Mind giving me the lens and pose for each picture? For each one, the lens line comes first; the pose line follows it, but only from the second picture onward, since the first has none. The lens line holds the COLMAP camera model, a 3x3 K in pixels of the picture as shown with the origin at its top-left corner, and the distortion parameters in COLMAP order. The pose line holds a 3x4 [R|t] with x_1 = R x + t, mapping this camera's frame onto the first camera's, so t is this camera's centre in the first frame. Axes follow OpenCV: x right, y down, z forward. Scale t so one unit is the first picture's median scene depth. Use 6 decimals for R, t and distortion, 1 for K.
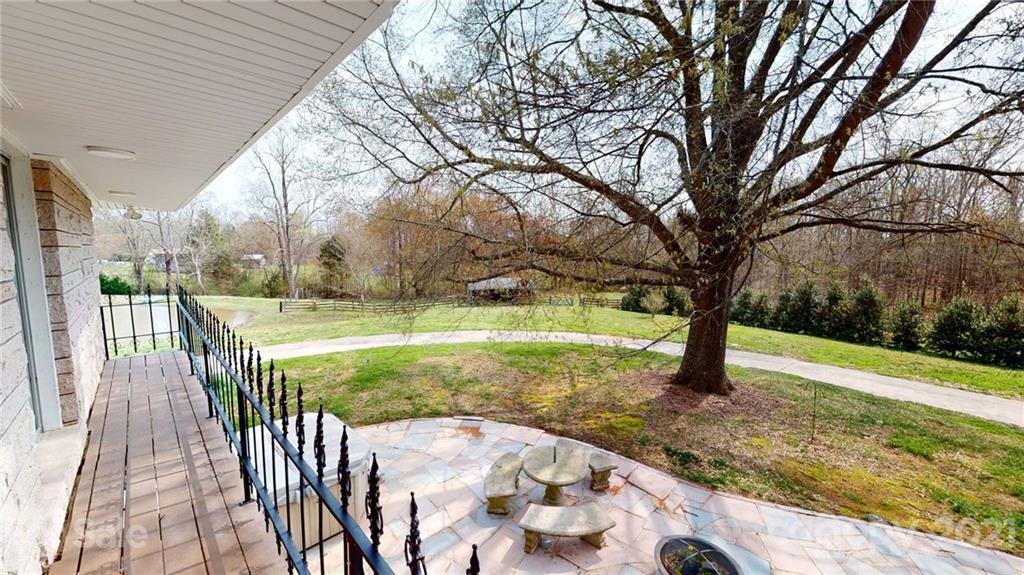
lens RADIAL K [[377.2, 0, 512.6], [0, 377.2, 289.4], [0, 0, 1]] dist [-0.000690, -0.000015]
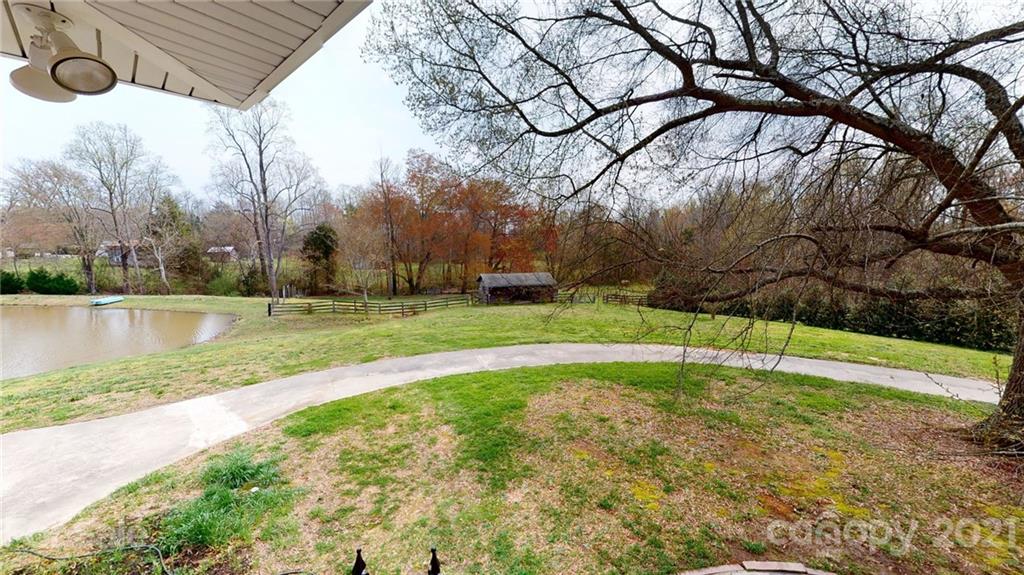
lens RADIAL K [[377.2, 0, 512.2], [0, 377.2, 287.9], [0, 0, 1]] dist [-0.000690, -0.000015]
pose [[0.998069, -0.007449, 0.061668, -0.081717], [0.006334, 0.999813, 0.018258, -0.009112], [-0.061793, -0.017832, 0.997930, 0.082181]]
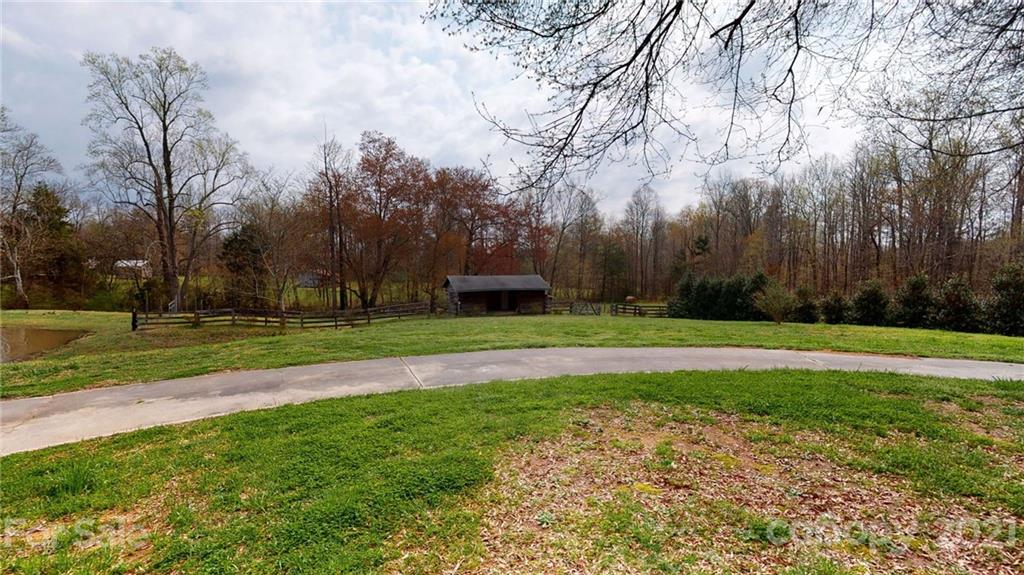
lens RADIAL K [[430.1, 0, 509.4], [0, 430.1, 290.4], [0, 0, 1]] dist [0.002049, 0.000348]
pose [[0.995566, -0.011699, 0.093333, -0.067789], [0.015614, 0.999024, -0.041325, 0.023398], [-0.092759, 0.042599, 0.994777, 0.189654]]
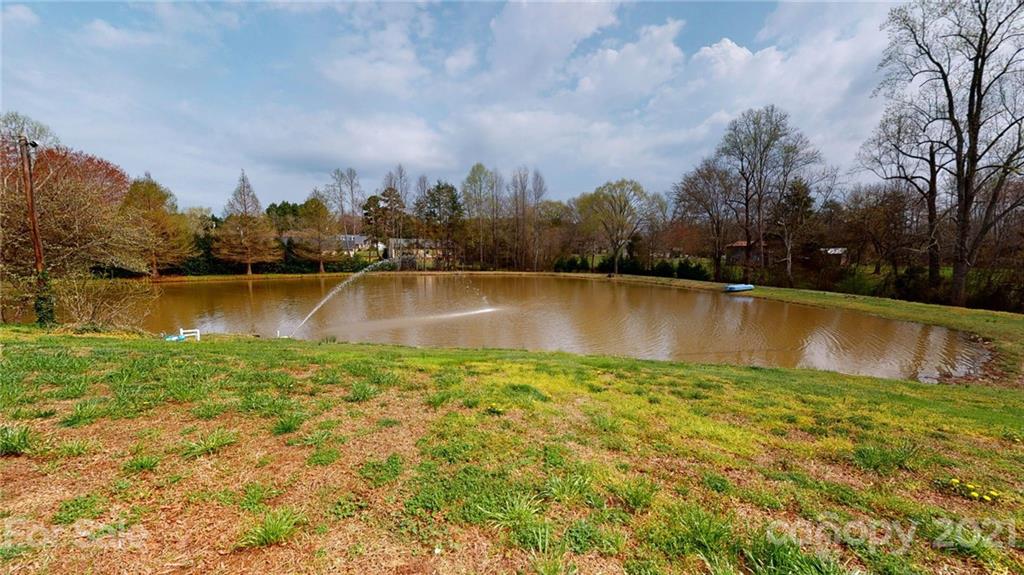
lens RADIAL K [[377.2, 0, 511.3], [0, 377.2, 293.4], [0, 0, 1]] dist [-0.000690, -0.000015]
pose [[0.317758, 0.087975, -0.944082, -0.309305], [-0.097777, 0.993418, 0.059663, 0.030955], [0.943117, 0.073351, 0.324269, 0.262591]]
